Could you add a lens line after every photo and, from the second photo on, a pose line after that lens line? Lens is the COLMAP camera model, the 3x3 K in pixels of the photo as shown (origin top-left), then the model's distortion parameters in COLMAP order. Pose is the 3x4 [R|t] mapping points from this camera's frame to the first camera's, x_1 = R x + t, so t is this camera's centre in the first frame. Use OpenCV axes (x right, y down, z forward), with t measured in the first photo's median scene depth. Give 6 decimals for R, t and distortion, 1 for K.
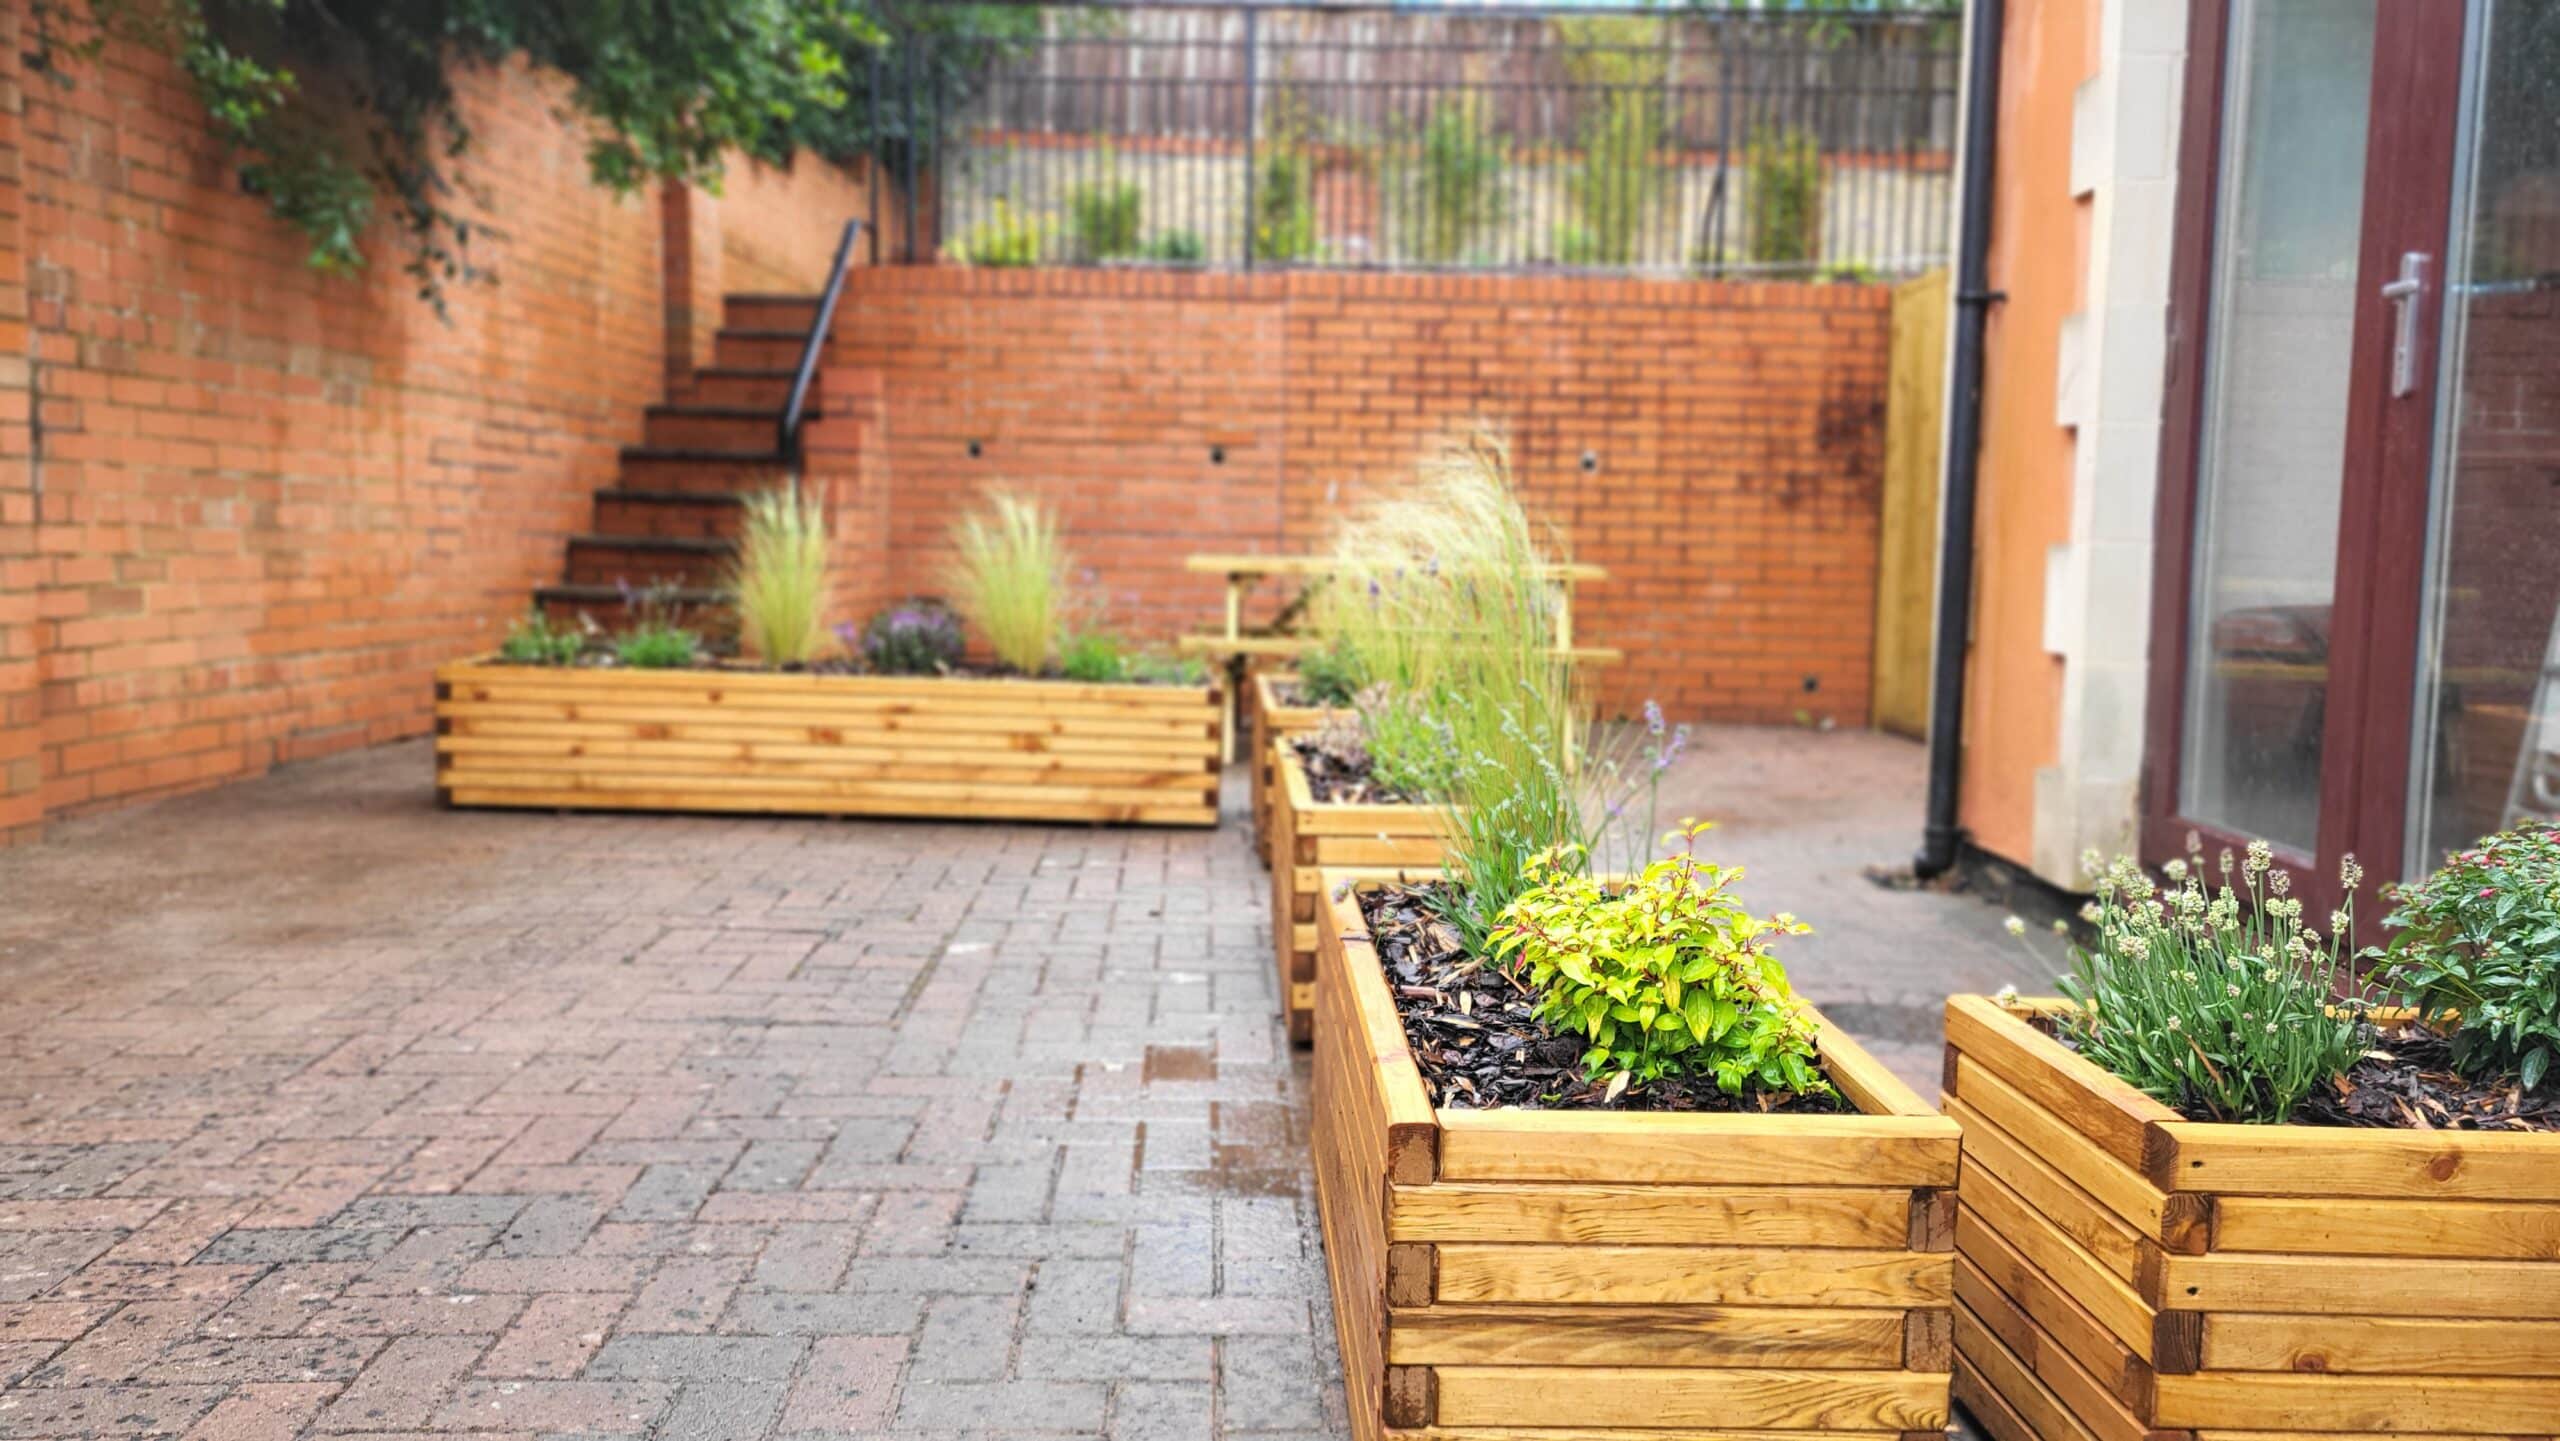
lens RADIAL K [[1927.0, 0, 1298.2], [0, 1927.0, 674.8], [0, 0, 1]] dist [0.058627, -0.040315]
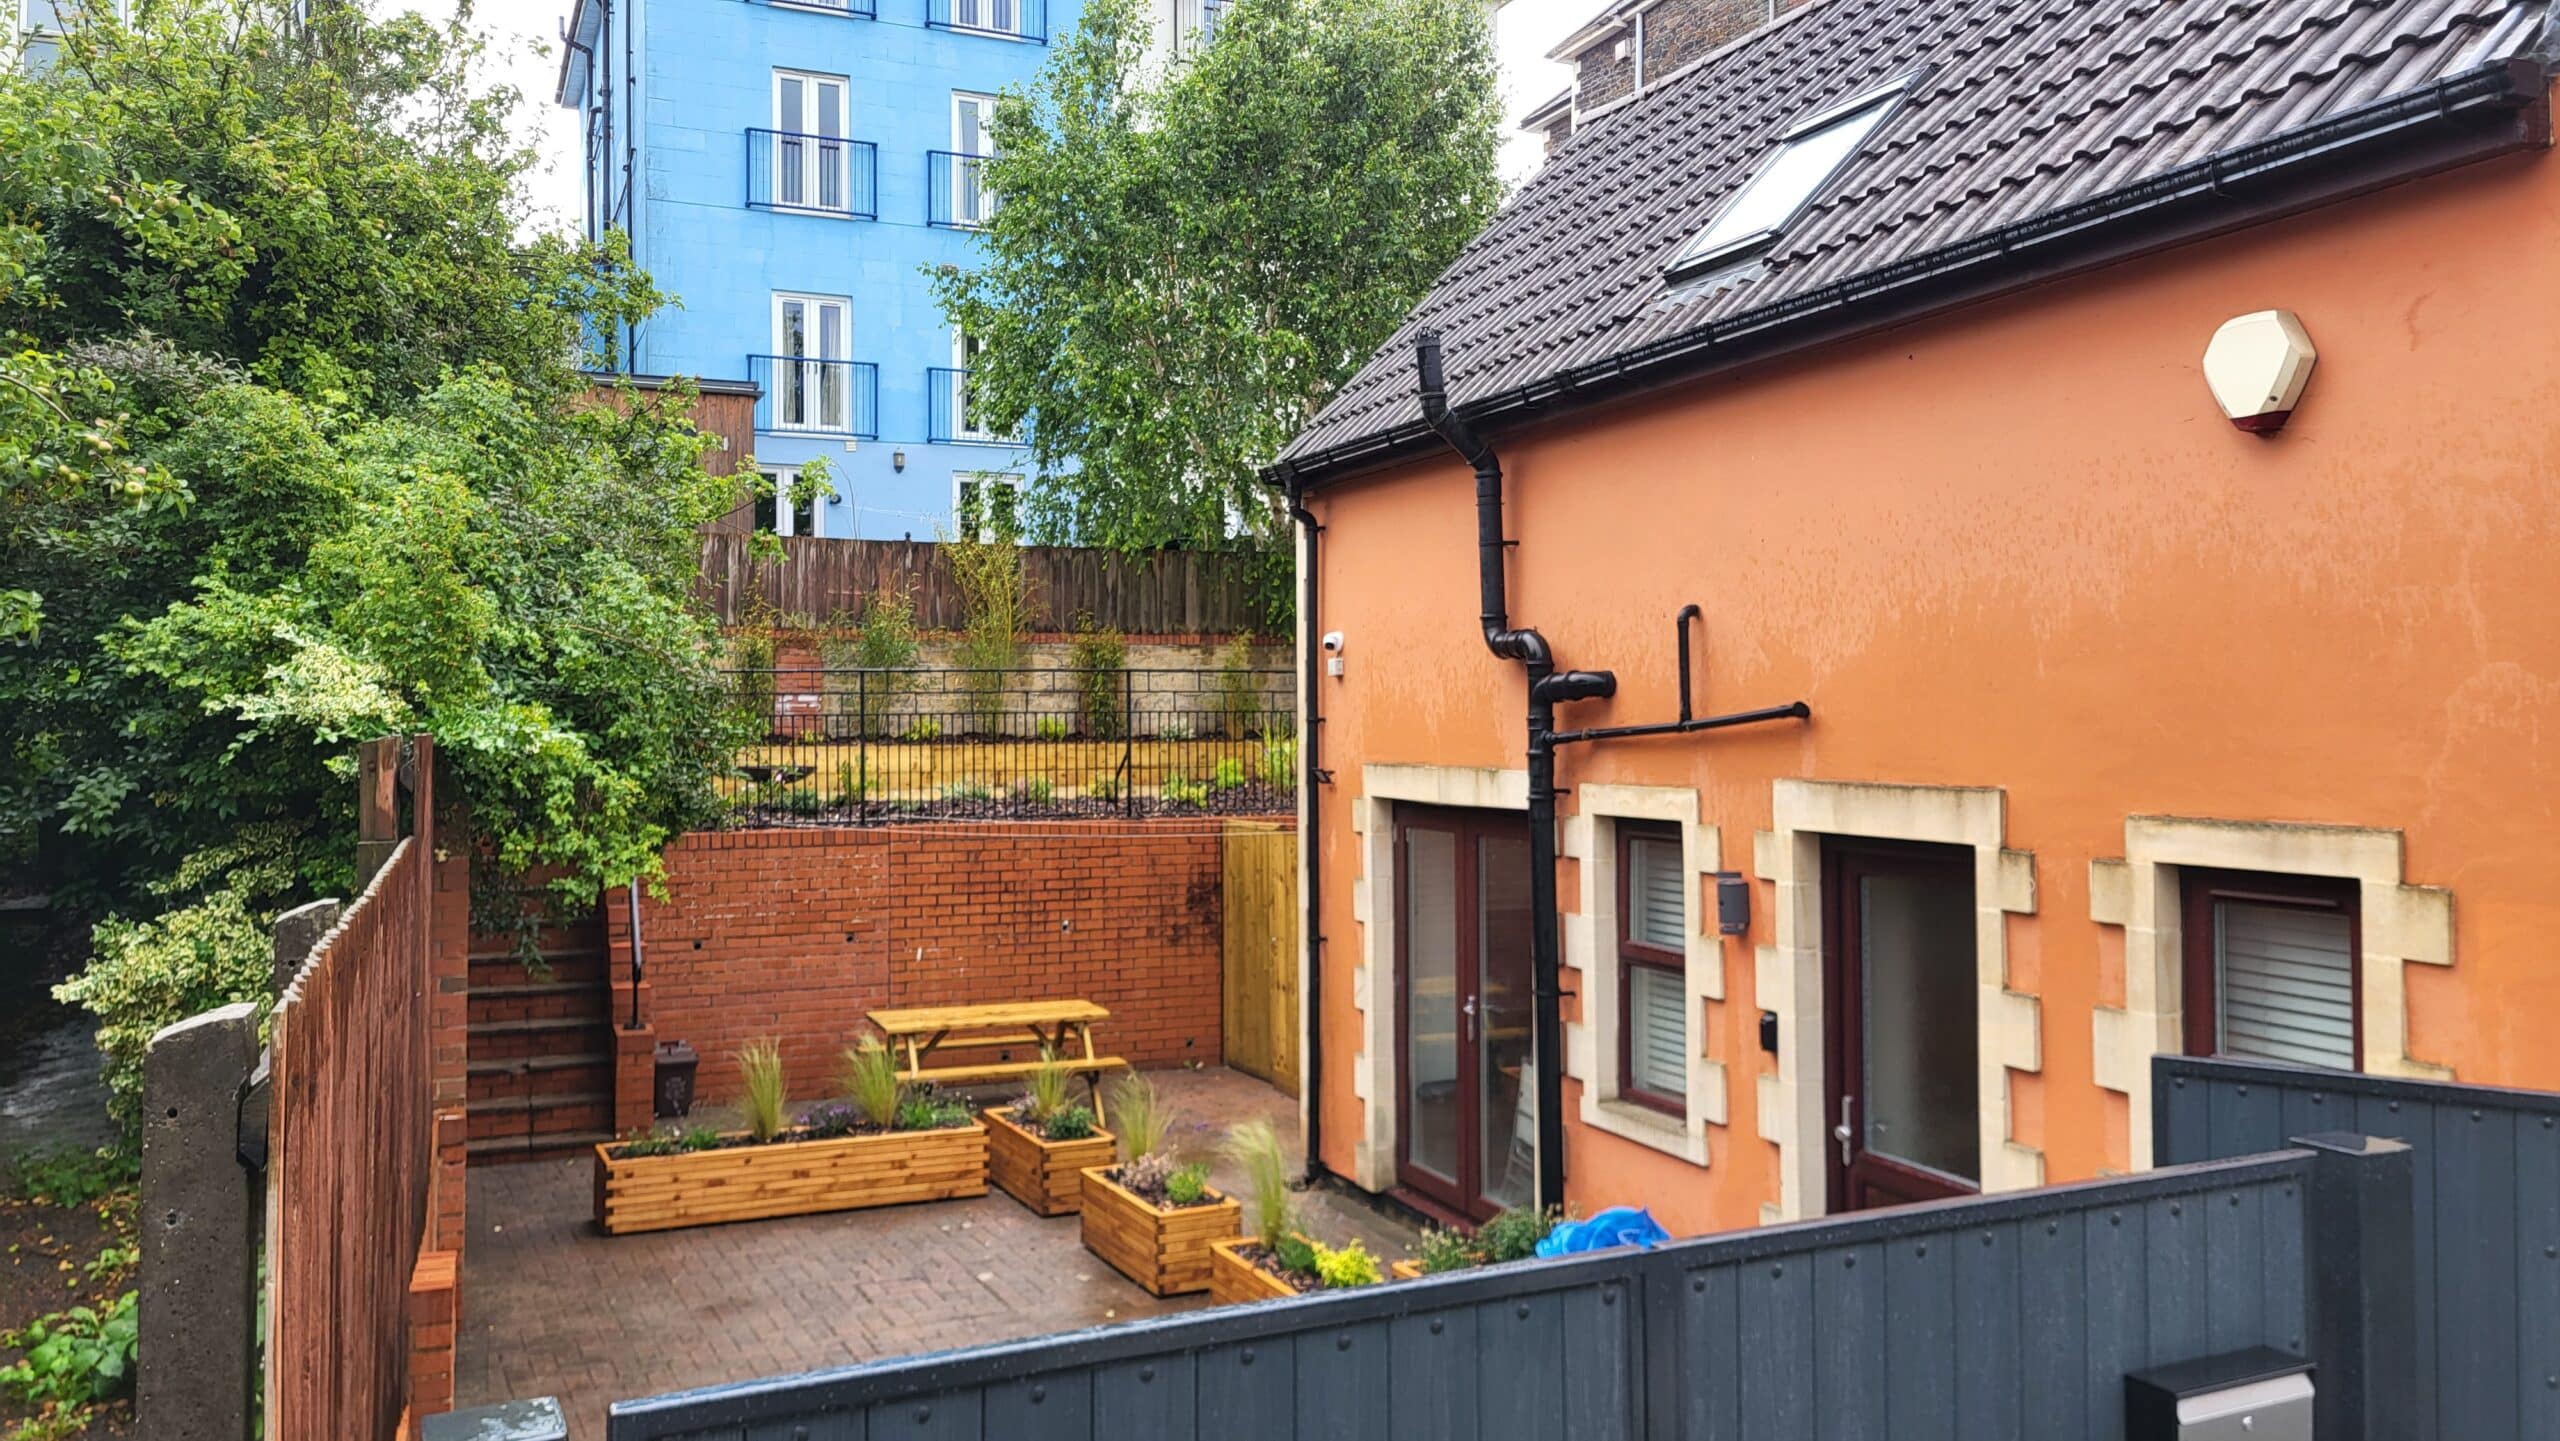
lens RADIAL K [[1743.7, 0, 1254.2], [0, 1743.7, 717.7], [0, 0, 1]] dist [0.045614, 0.000231]
pose [[0.924715, -0.016970, 0.380283, -0.490308], [0.056411, 0.994084, -0.092811, -0.242418], [-0.376458, 0.107276, 0.920202, -0.904196]]
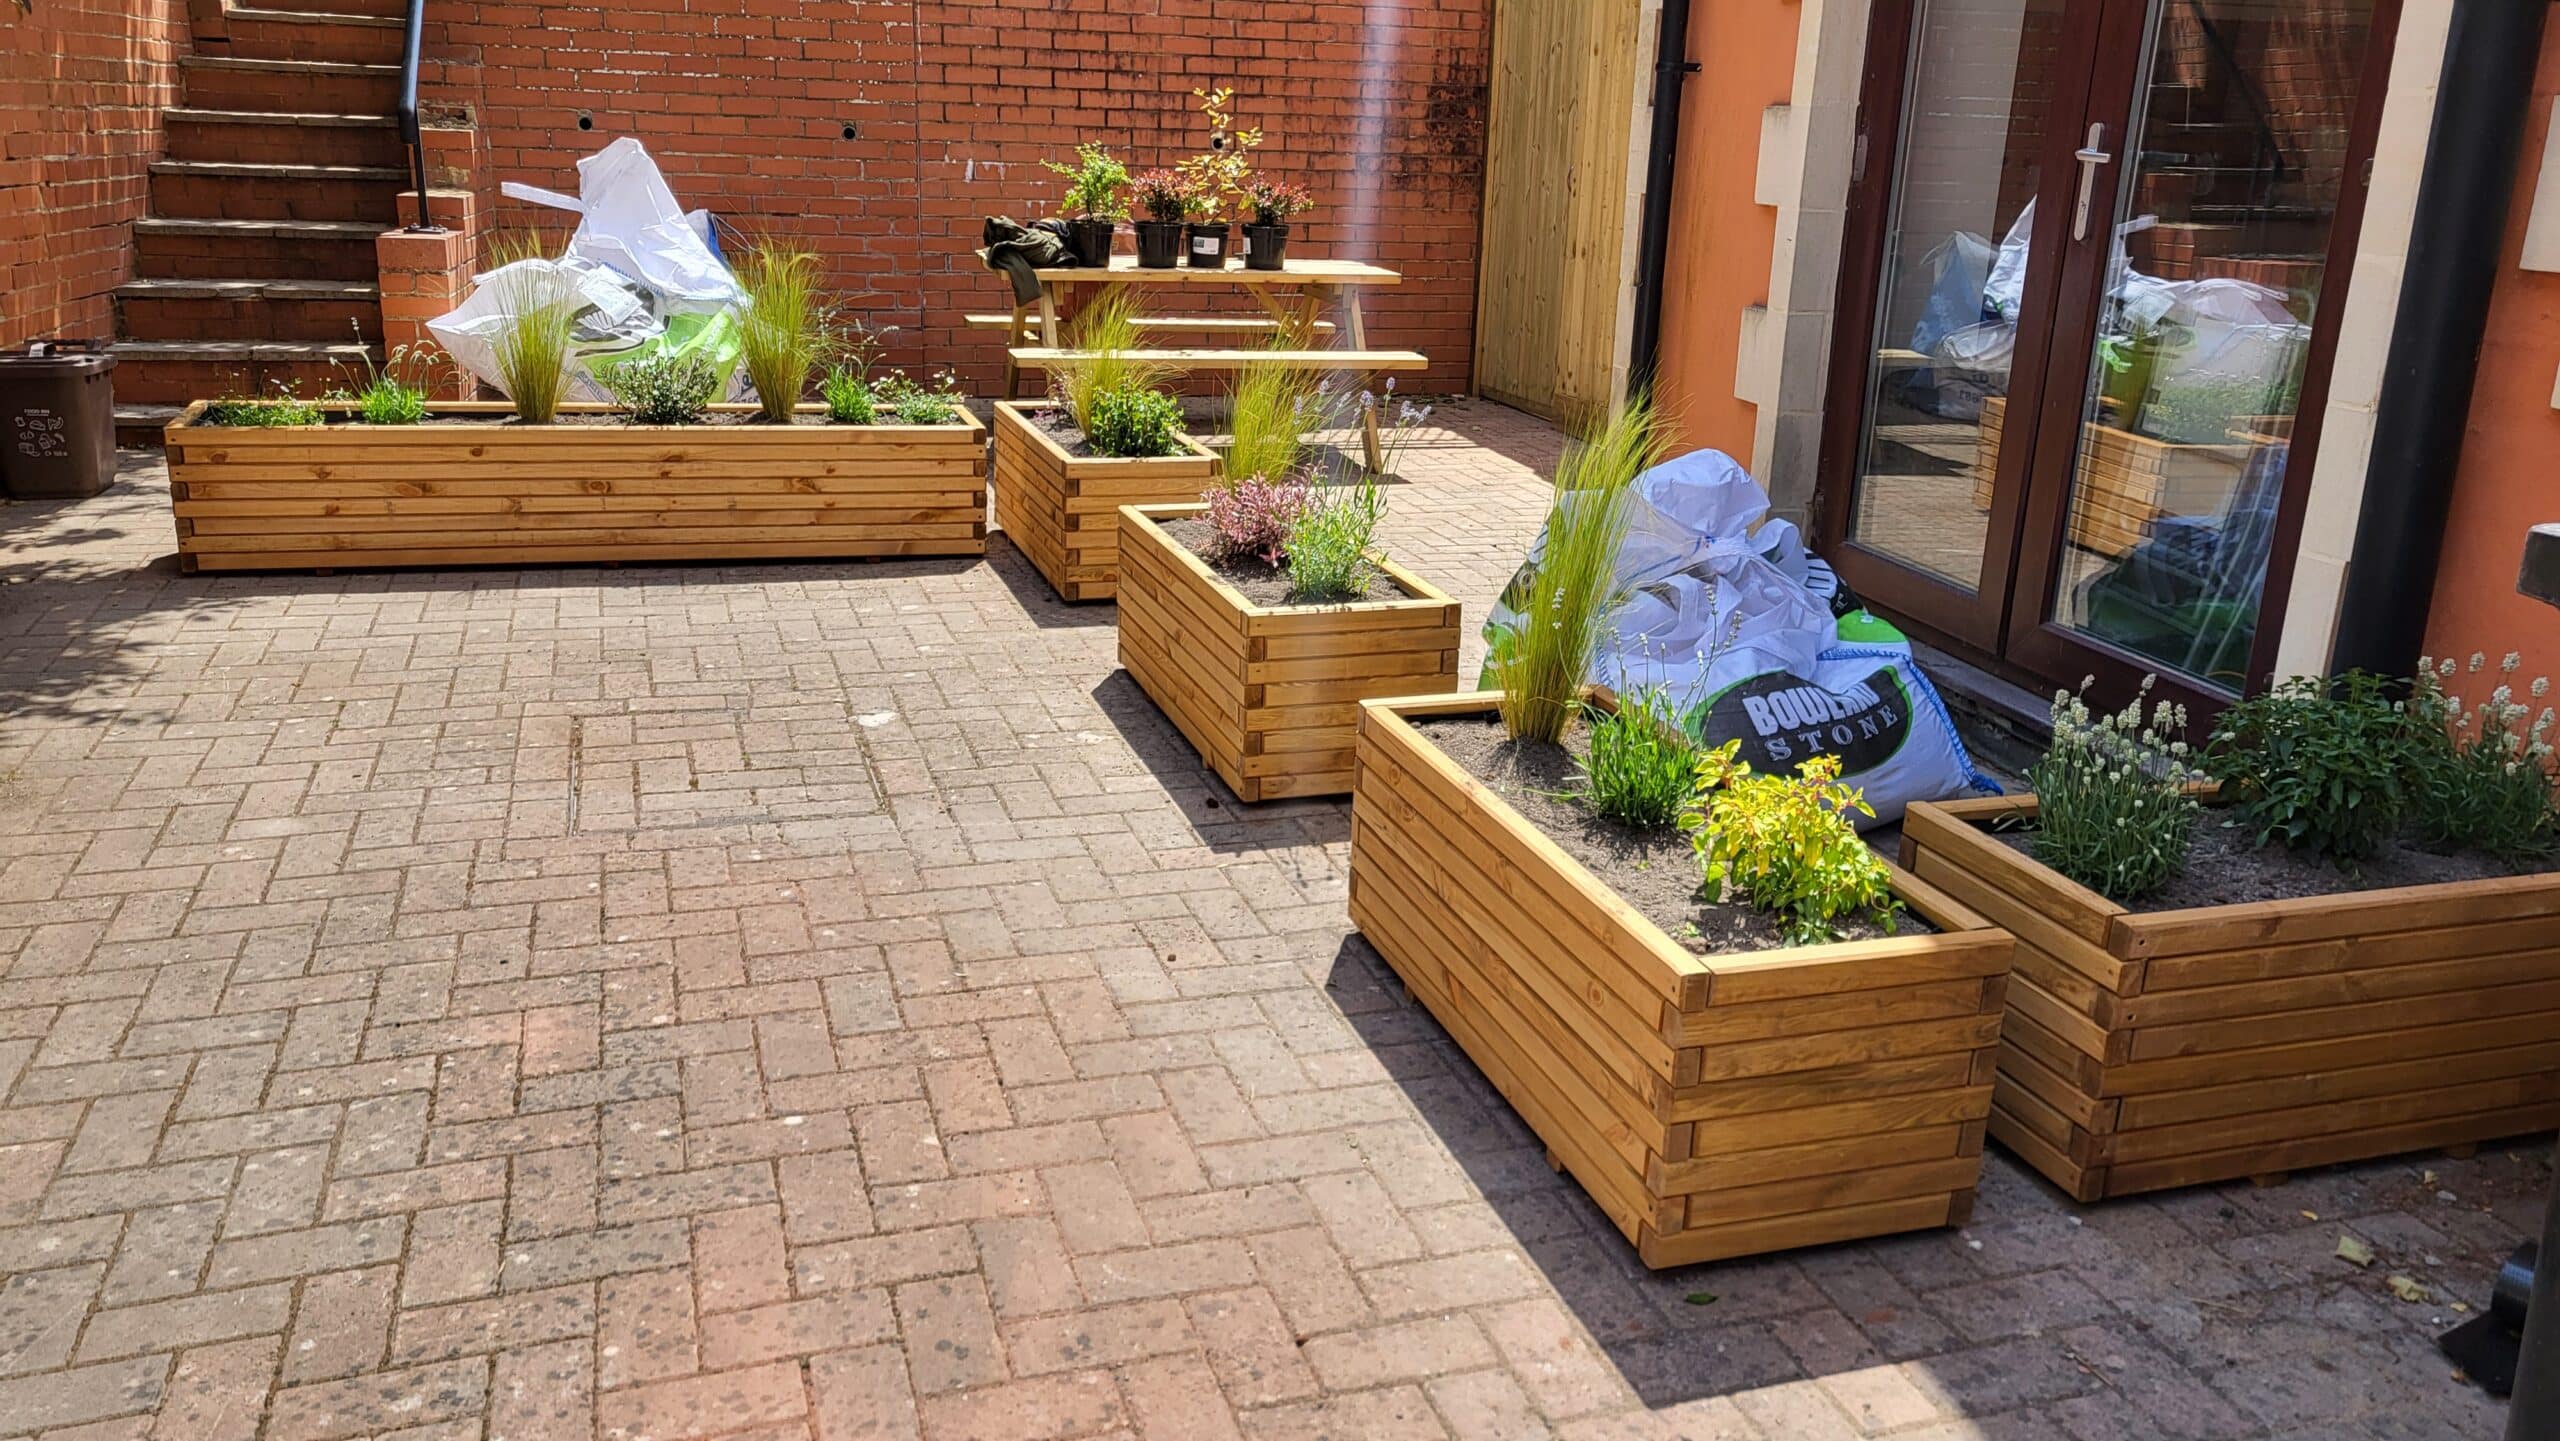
lens RADIAL K [[1917.4, 0, 1291.3], [0, 1917.4, 696.1], [0, 0, 1]] dist [0.055778, -0.042643]
pose [[0.965714, -0.065883, 0.251109, -0.152638], [0.010084, 0.976052, 0.217306, -0.075963], [-0.259412, -0.207323, 0.943251, -0.066342]]
